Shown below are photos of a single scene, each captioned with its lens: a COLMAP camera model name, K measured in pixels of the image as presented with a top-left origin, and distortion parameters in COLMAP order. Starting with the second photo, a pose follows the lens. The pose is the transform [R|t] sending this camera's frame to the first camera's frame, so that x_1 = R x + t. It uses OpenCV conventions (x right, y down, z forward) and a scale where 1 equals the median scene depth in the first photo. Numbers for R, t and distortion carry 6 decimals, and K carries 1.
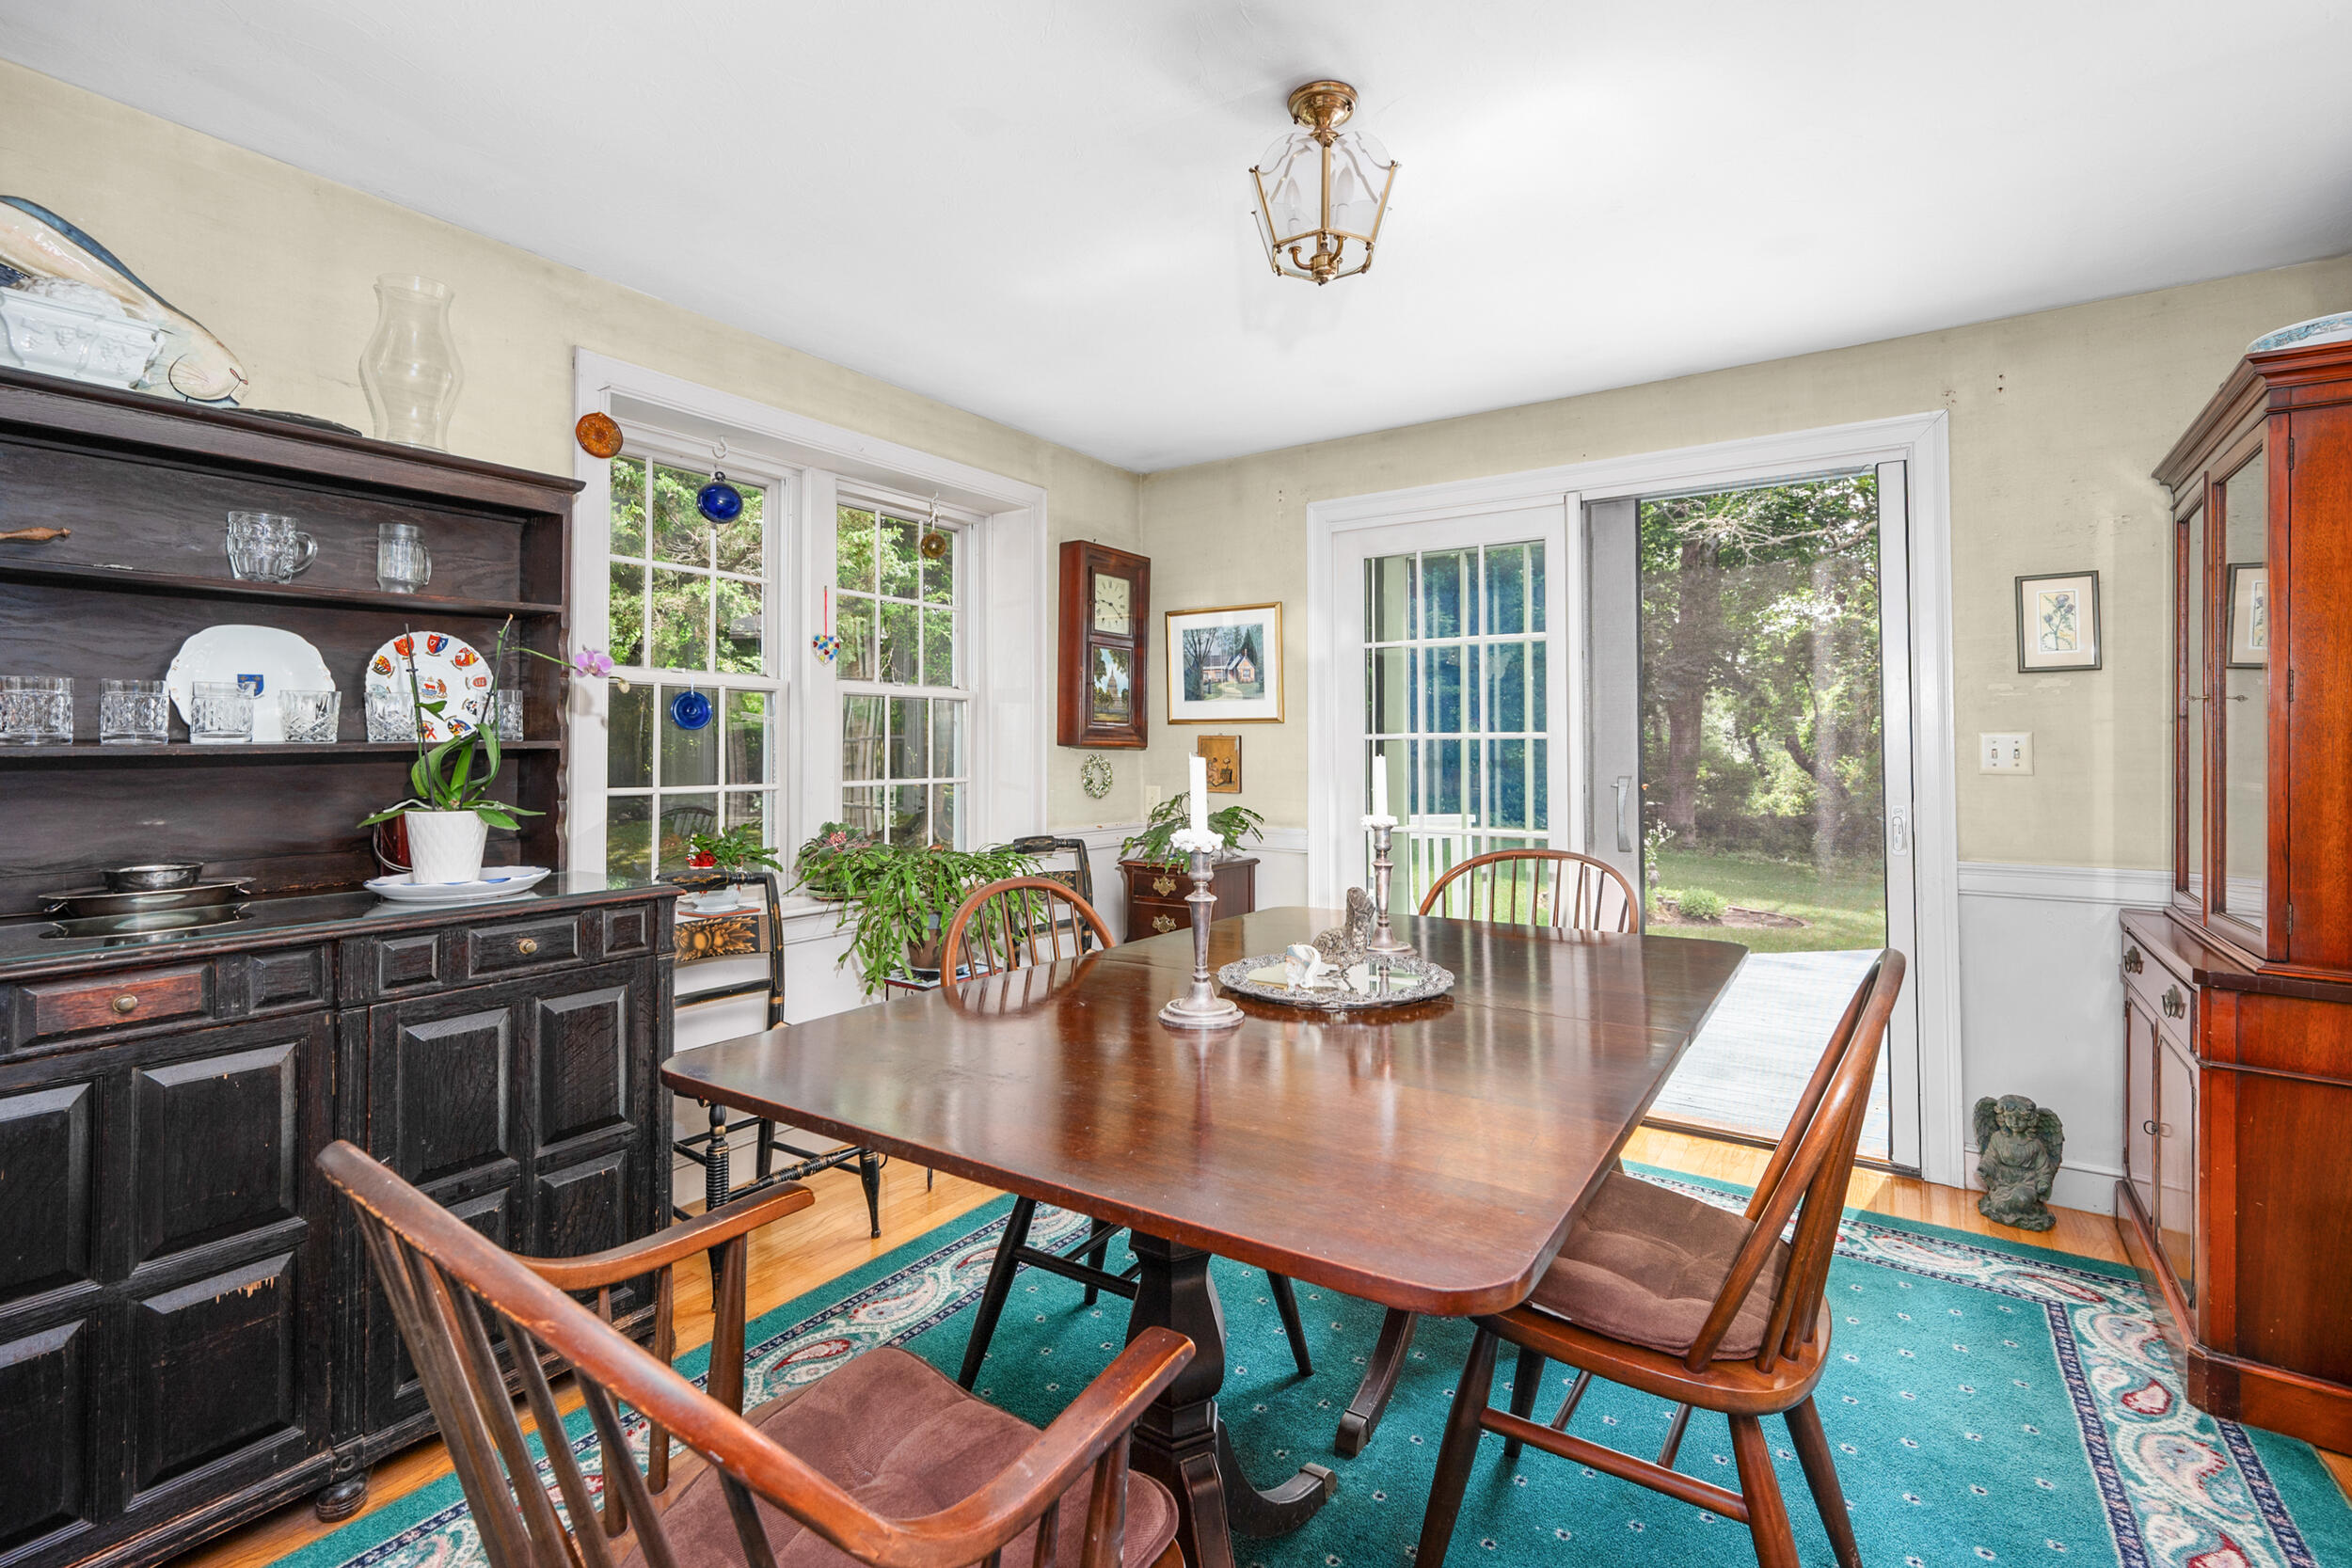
lens RADIAL K [[1068.0, 0, 1171.2], [0, 1068.0, 745.3], [0, 0, 1]] dist [-0.003868, 0.000381]
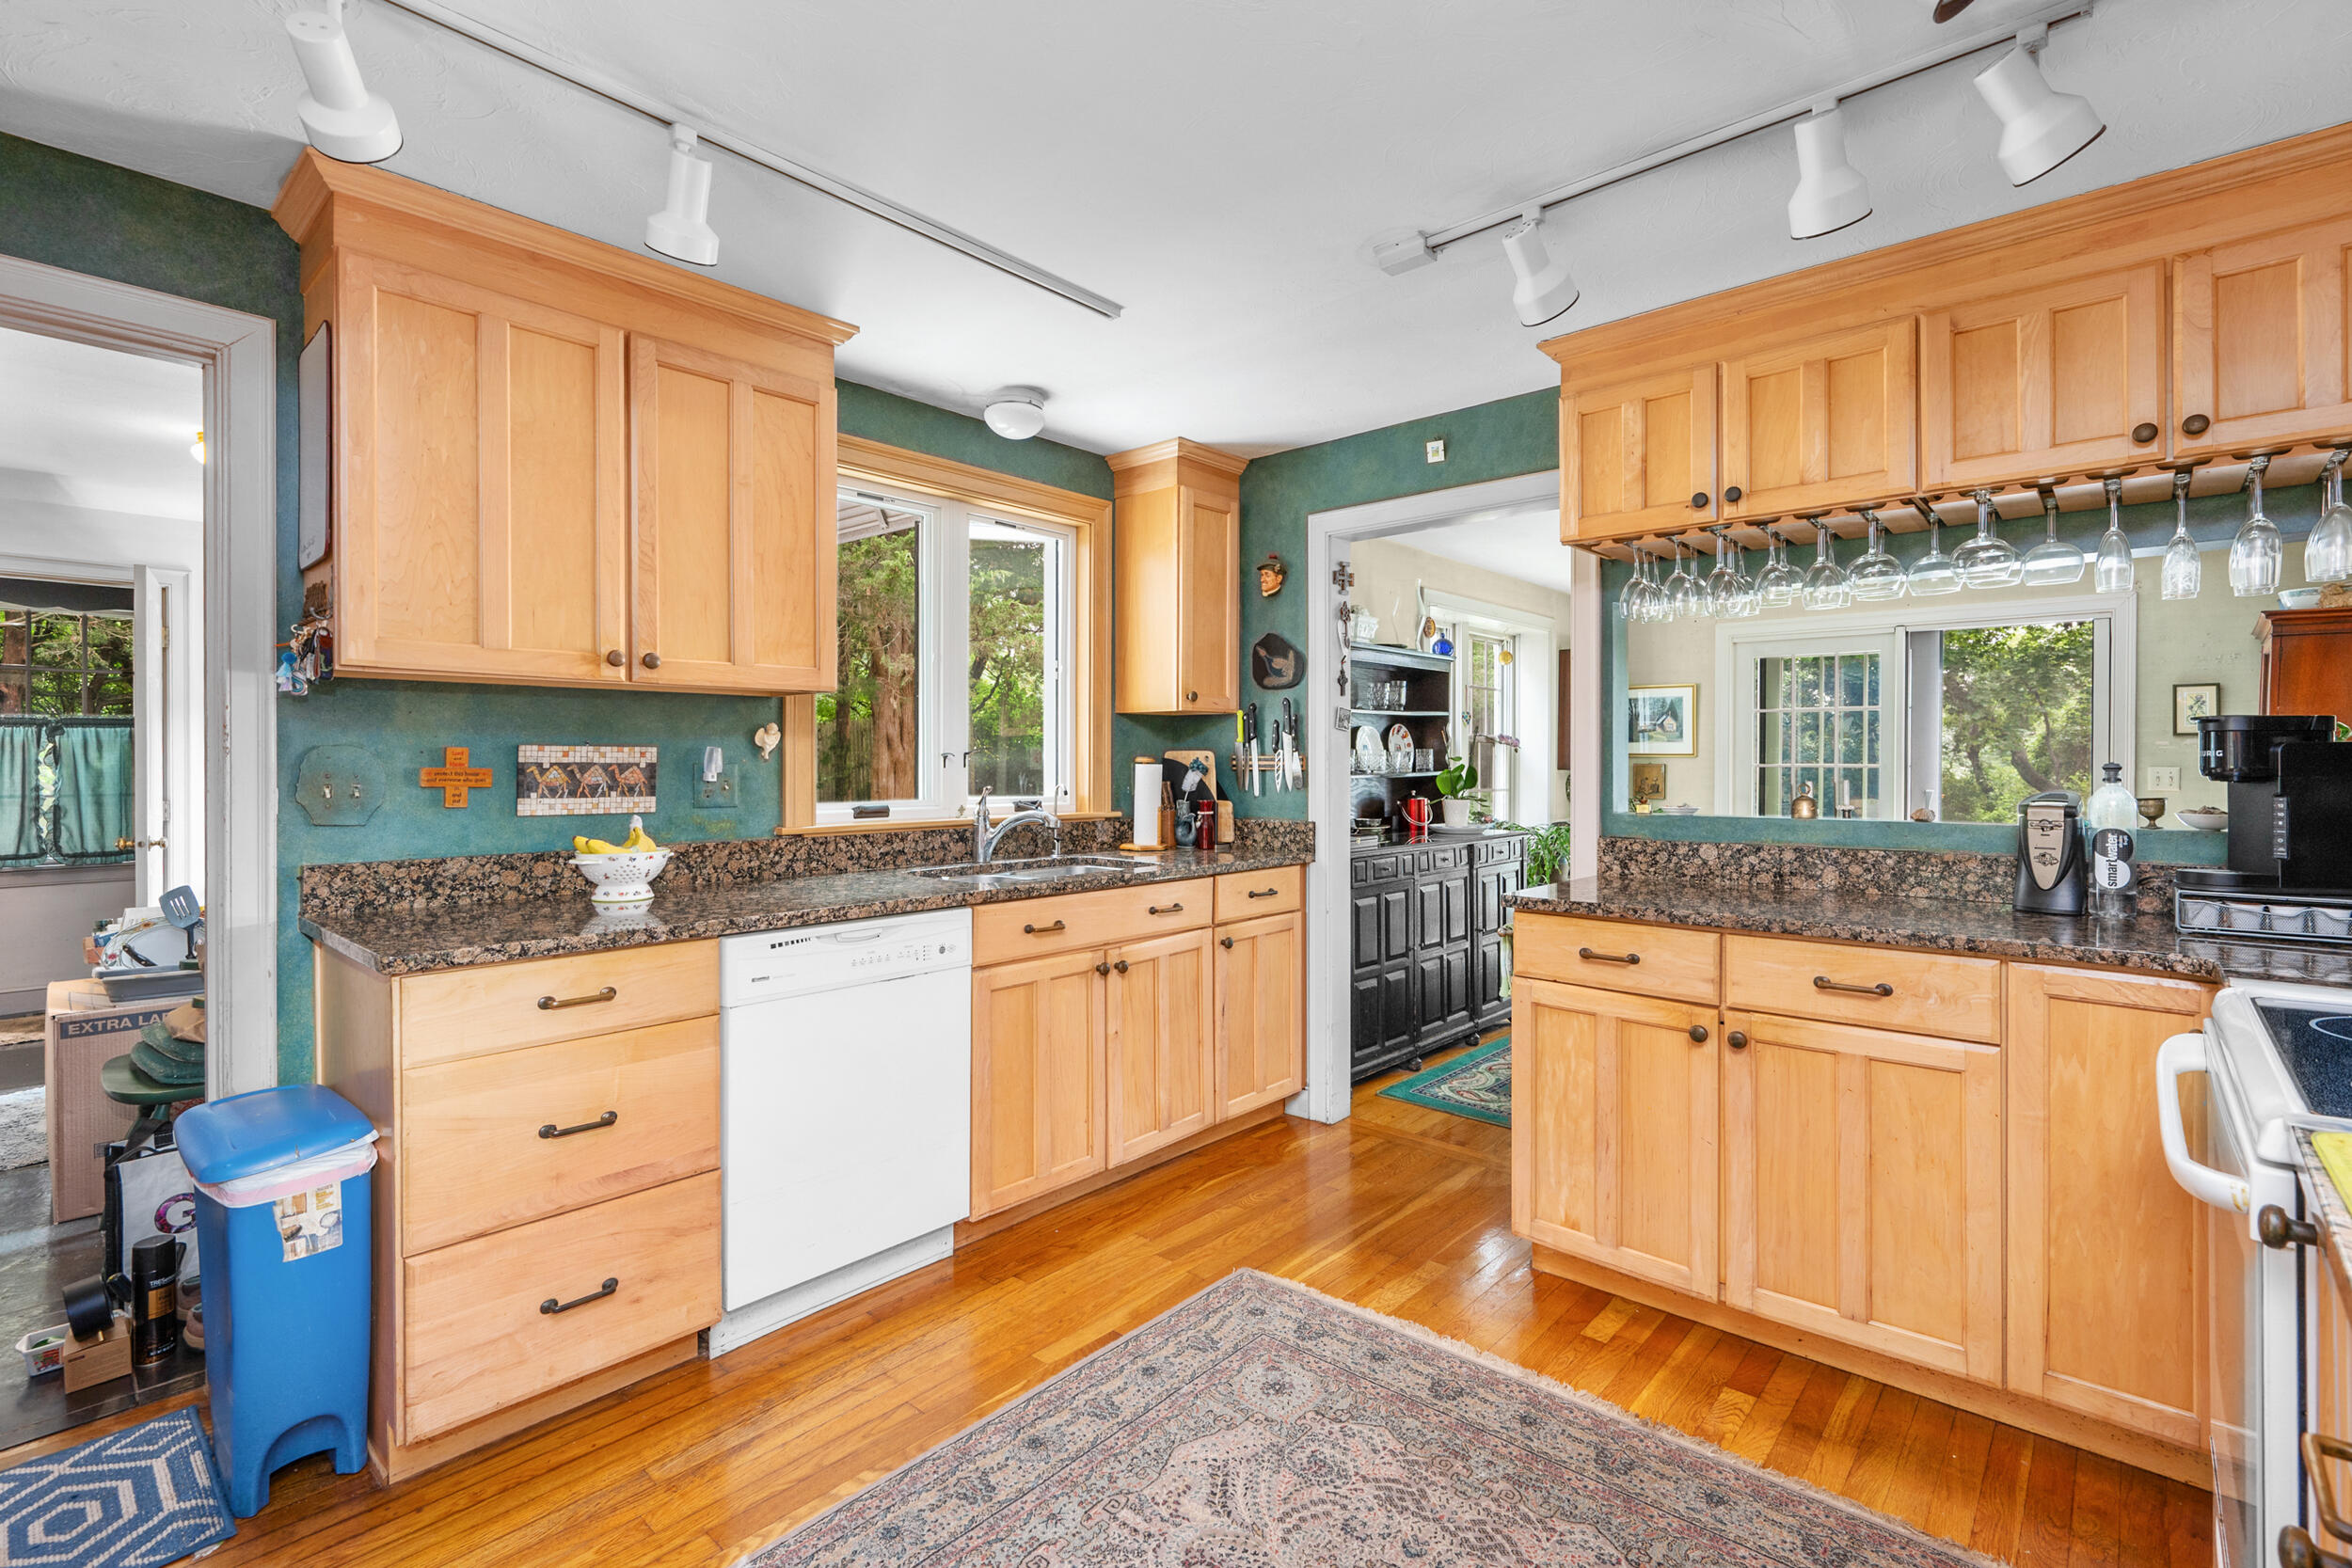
lens RADIAL K [[1068.0, 0, 1160.2], [0, 1068.0, 764.1], [0, 0, 1]] dist [-0.003868, 0.000381]
pose [[0.988783, 0.003850, -0.149312, -0.518577], [-0.002785, 0.999969, 0.007340, -0.020766], [0.149336, -0.006842, 0.988763, -0.844780]]
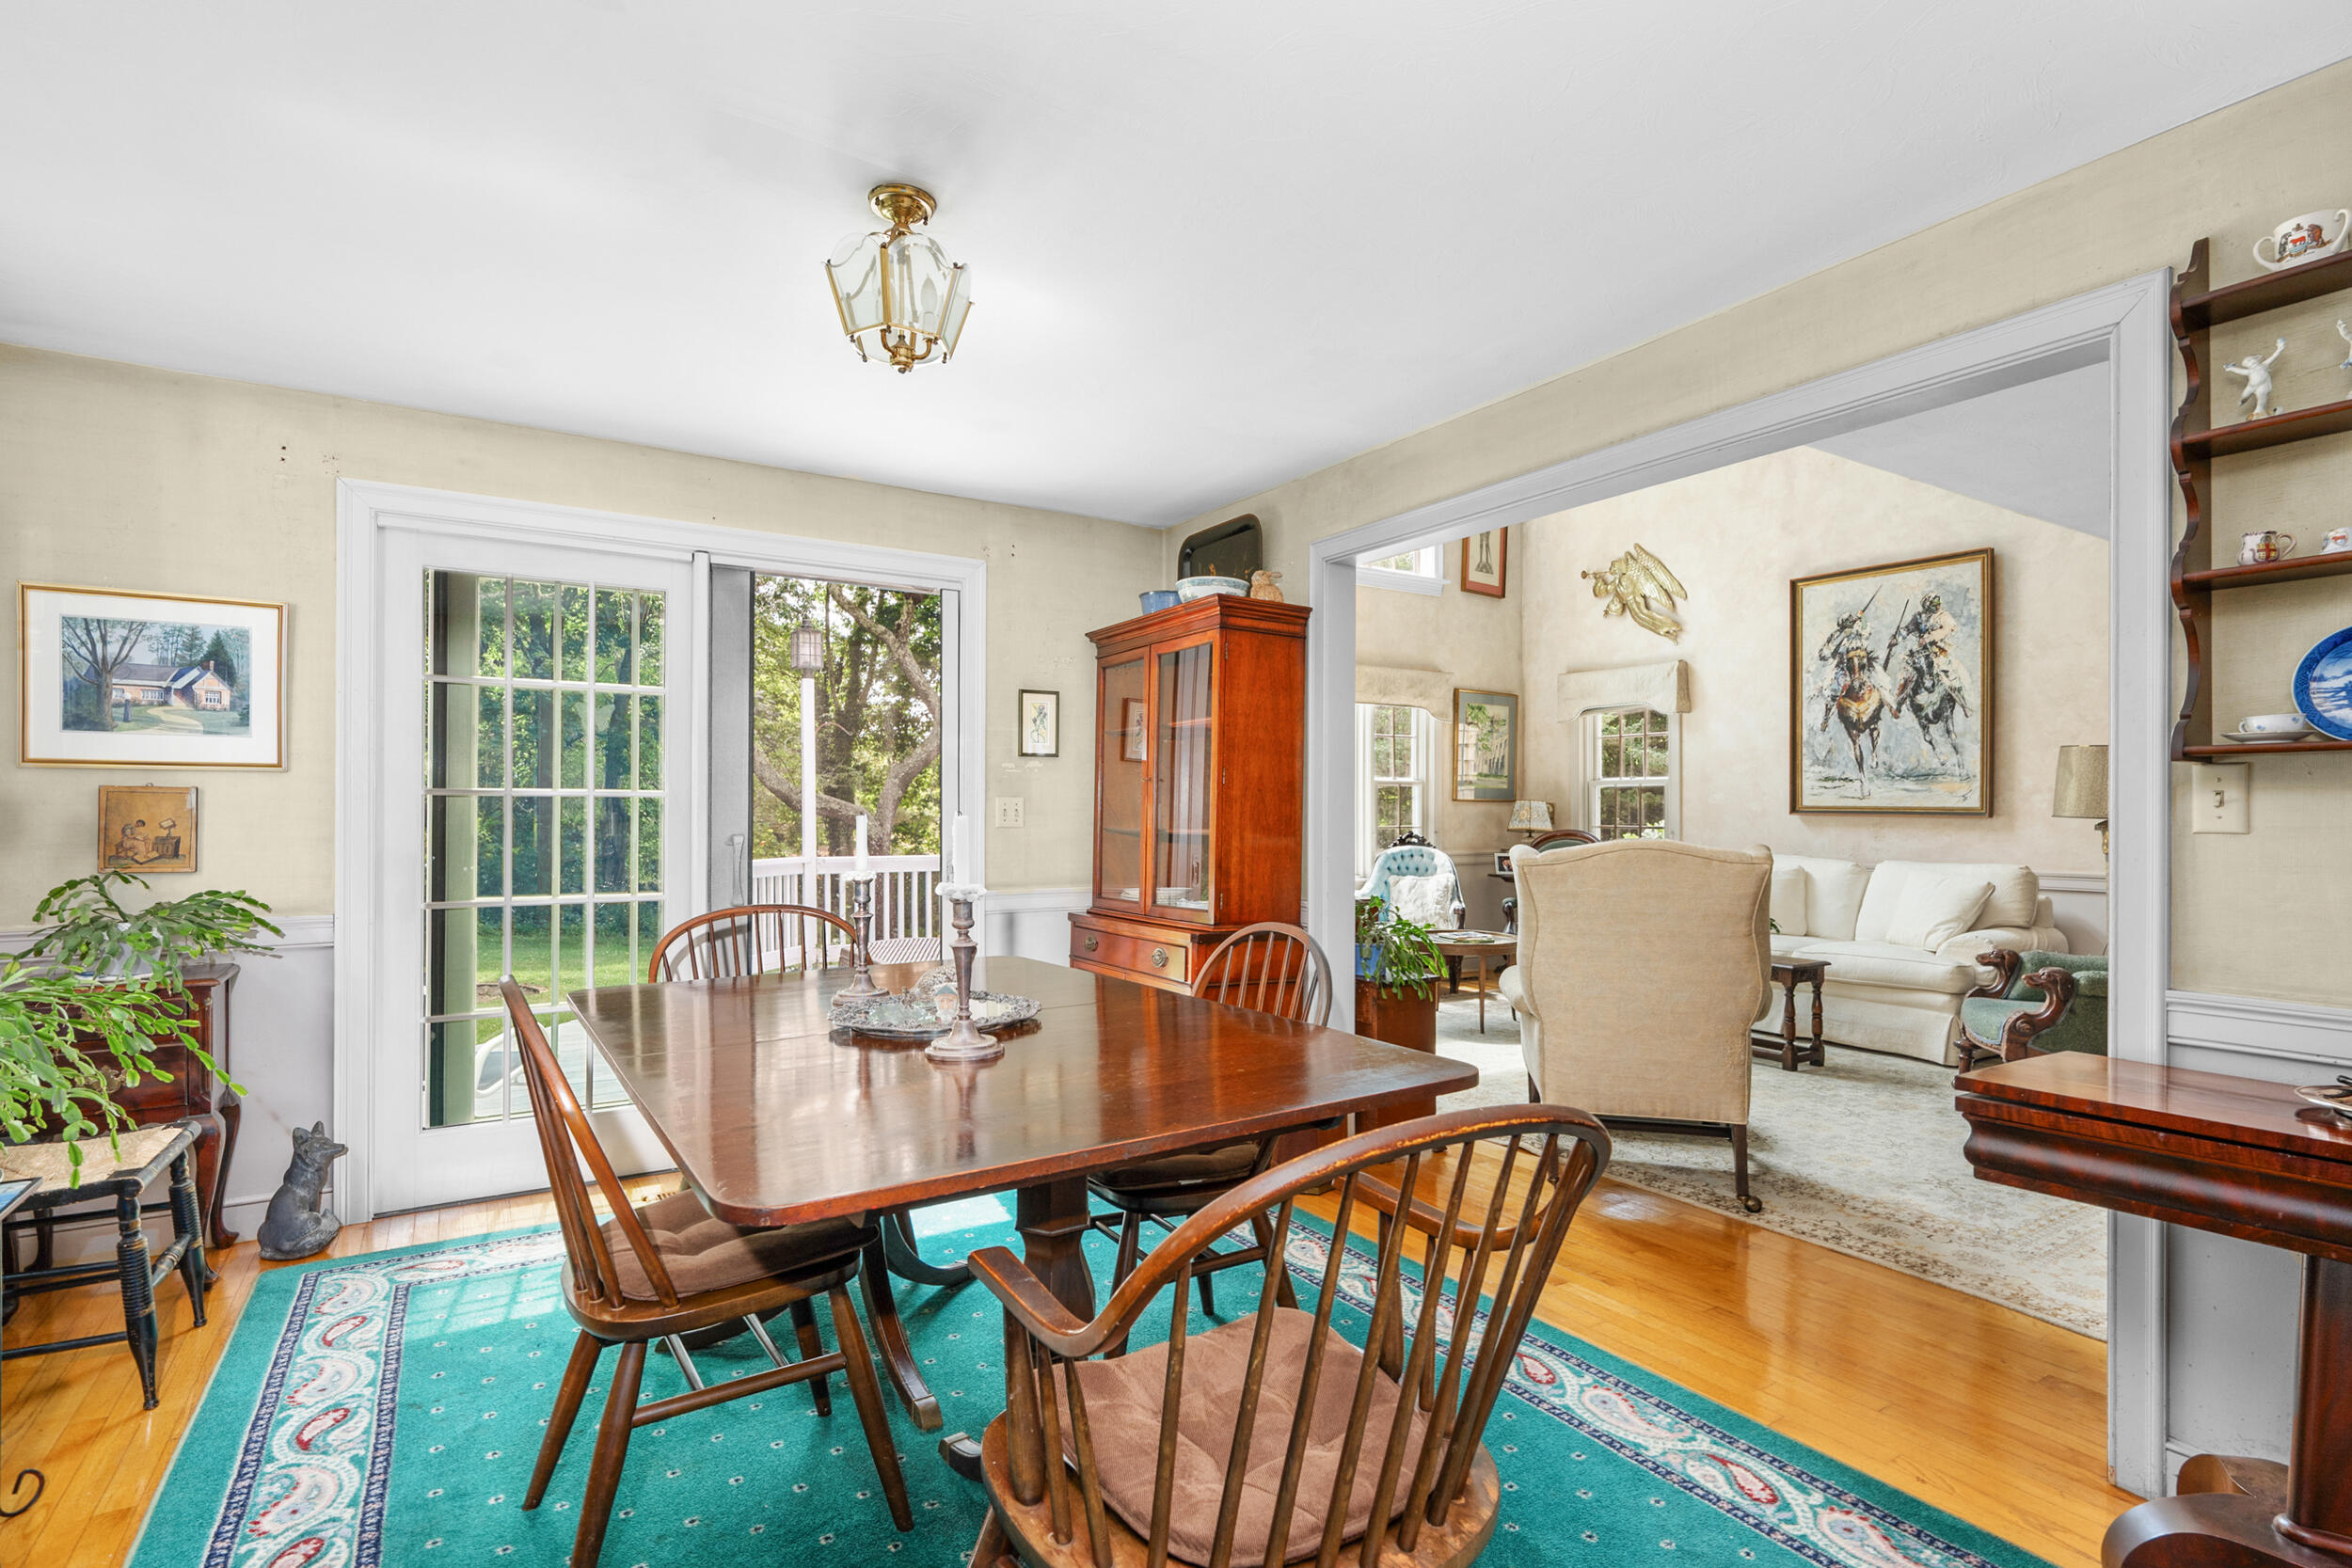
lens RADIAL K [[1135.1, 0, 1188.0], [0, 1135.1, 814.8], [0, 0, 1]] dist [0.000657, -0.000098]
pose [[0.390293, -0.002300, 0.920688, -0.401176], [-0.005805, 0.999971, 0.004959, 0.001921], [-0.920673, -0.007280, 0.390268, 0.146473]]
